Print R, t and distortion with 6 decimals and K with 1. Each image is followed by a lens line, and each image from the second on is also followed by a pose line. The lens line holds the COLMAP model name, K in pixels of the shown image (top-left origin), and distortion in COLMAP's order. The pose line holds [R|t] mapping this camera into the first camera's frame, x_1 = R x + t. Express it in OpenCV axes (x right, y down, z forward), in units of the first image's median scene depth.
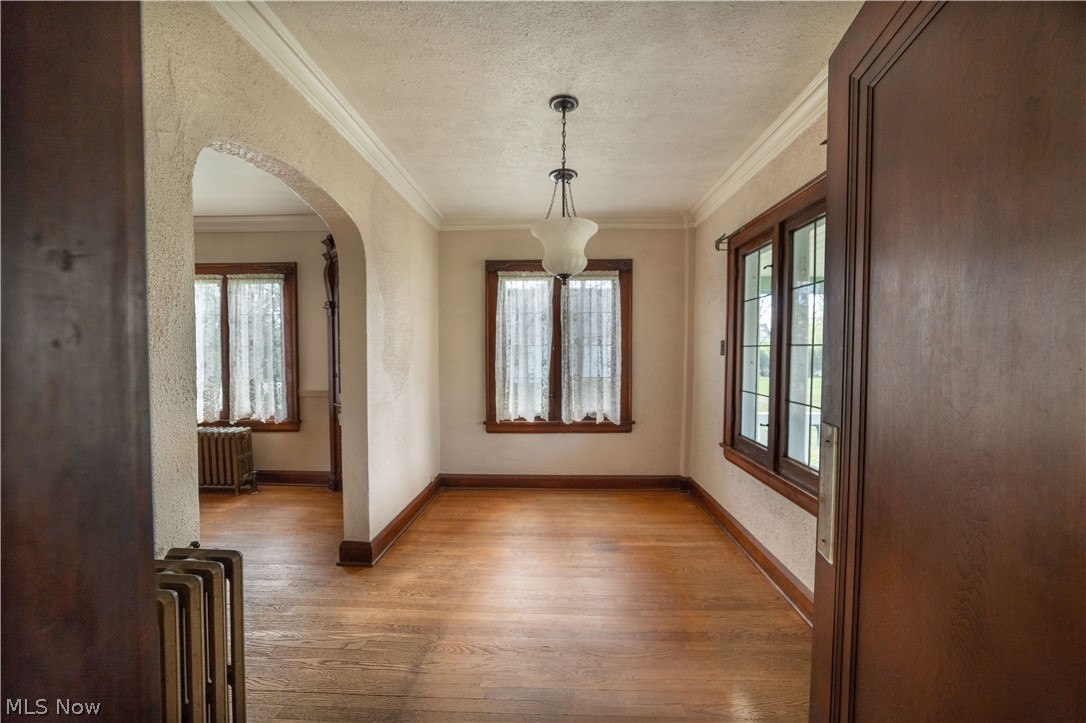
lens RADIAL K [[427.4, 0, 548.8], [0, 427.4, 361.4], [0, 0, 1]] dist [-0.011875, 0.000128]
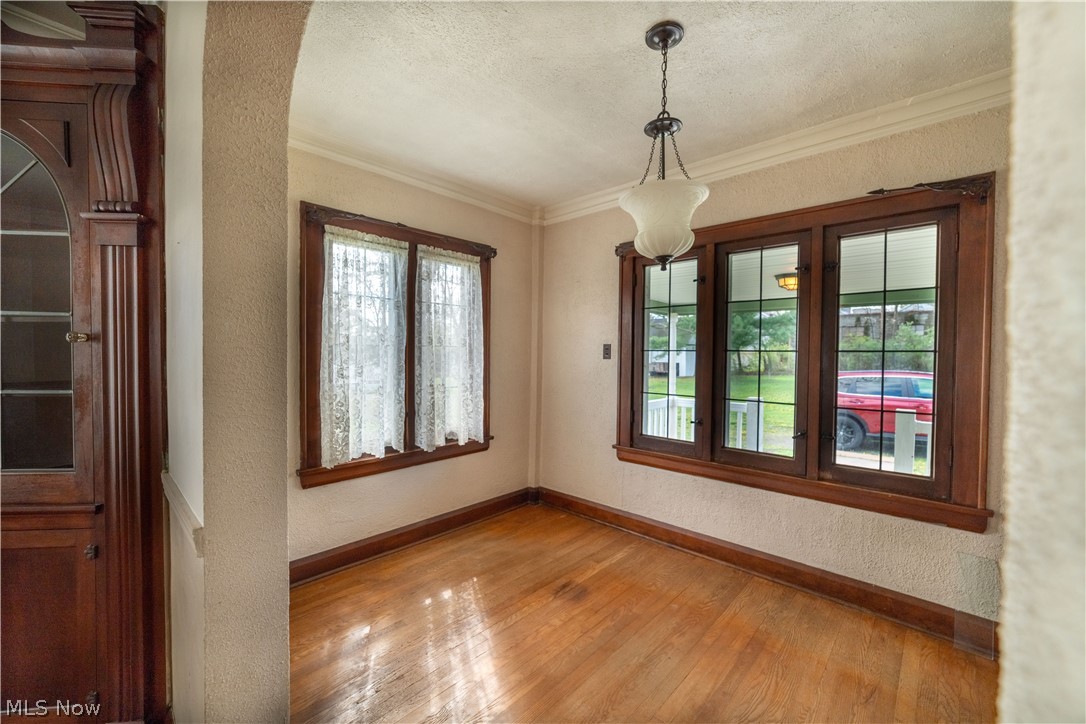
lens RADIAL K [[427.4, 0, 548.8], [0, 427.4, 361.9], [0, 0, 1]] dist [-0.011875, 0.000128]
pose [[0.664665, -0.009259, 0.747084, -0.368690], [0.011754, 0.999929, 0.001935, -0.008573], [-0.747049, 0.007495, 0.664727, 0.351131]]
